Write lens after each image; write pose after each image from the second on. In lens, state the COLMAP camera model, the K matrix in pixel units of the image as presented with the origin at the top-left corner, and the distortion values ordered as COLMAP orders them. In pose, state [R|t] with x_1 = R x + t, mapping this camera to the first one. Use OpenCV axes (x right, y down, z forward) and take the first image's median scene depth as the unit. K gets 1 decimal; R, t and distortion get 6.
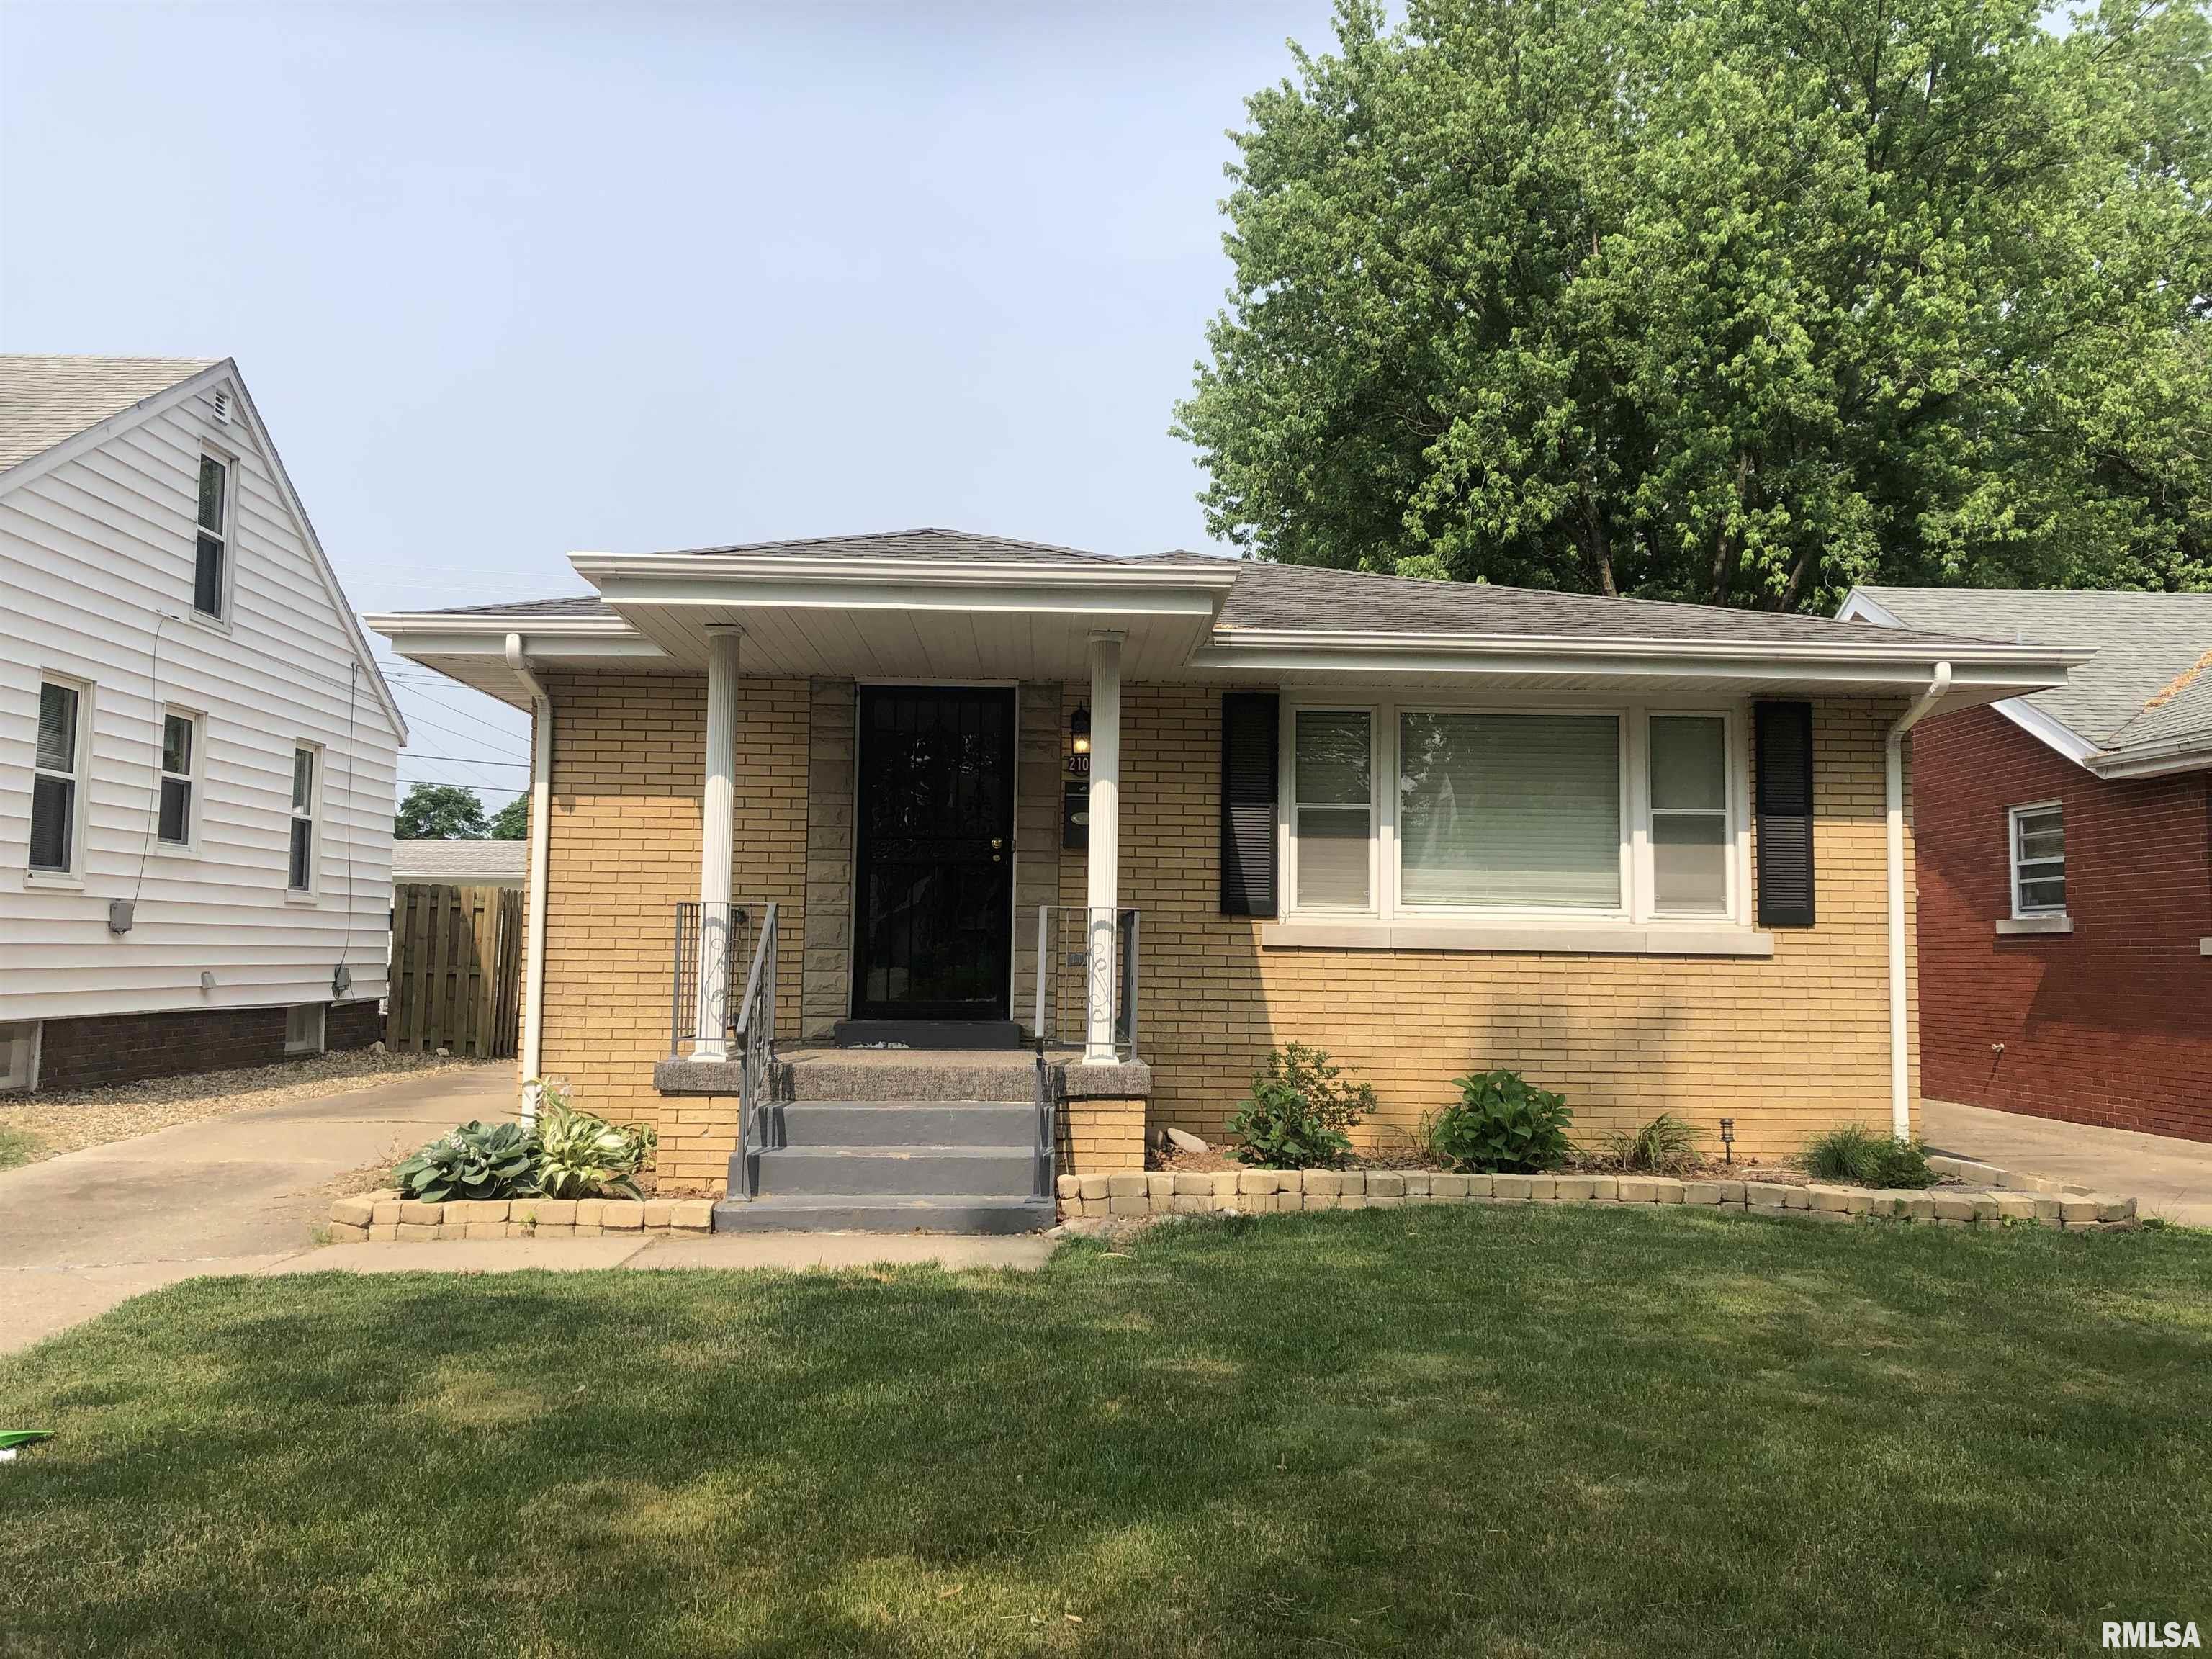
lens RADIAL K [[1835.9, 0, 1106.1], [0, 1835.9, 812.1], [0, 0, 1]] dist [0.025280, -0.017642]
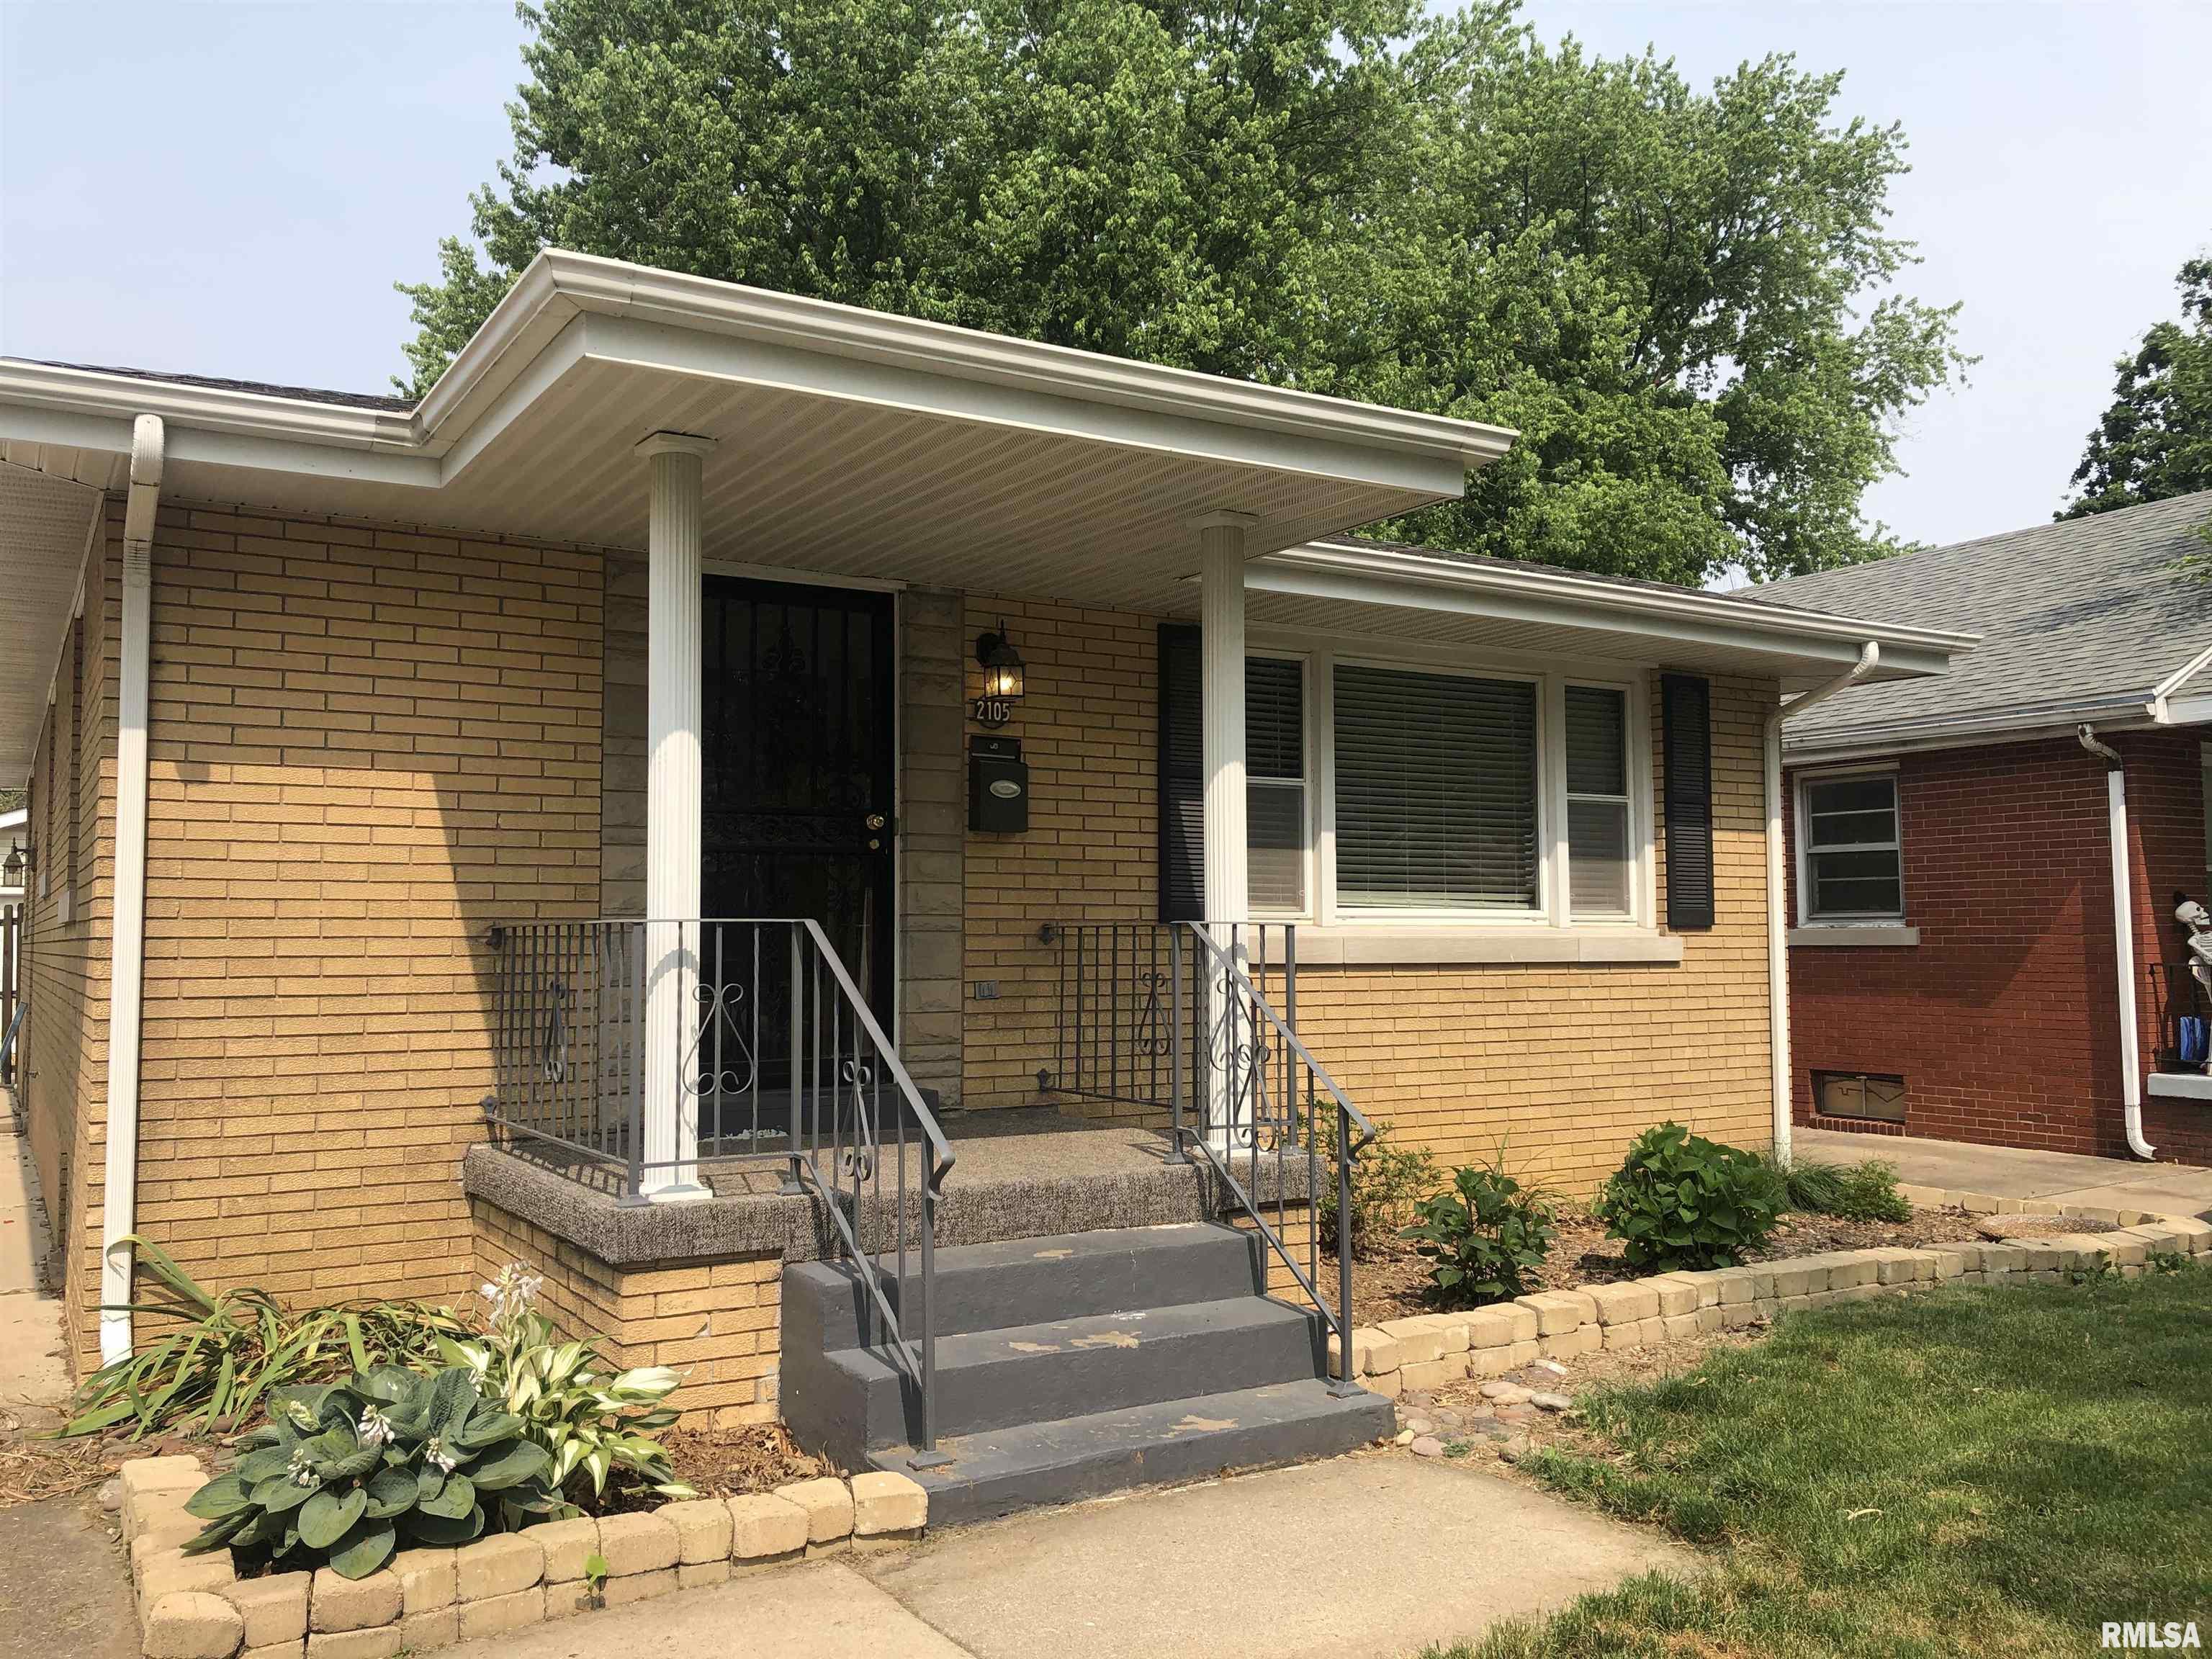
lens RADIAL K [[1835.9, 0, 1104.8], [0, 1835.9, 842.6], [0, 0, 1]] dist [0.025280, -0.017642]
pose [[0.871718, 0.010641, 0.489893, -0.321484], [-0.024741, 0.999445, 0.022315, 0.007456], [-0.489383, -0.031573, 0.871497, 0.371587]]
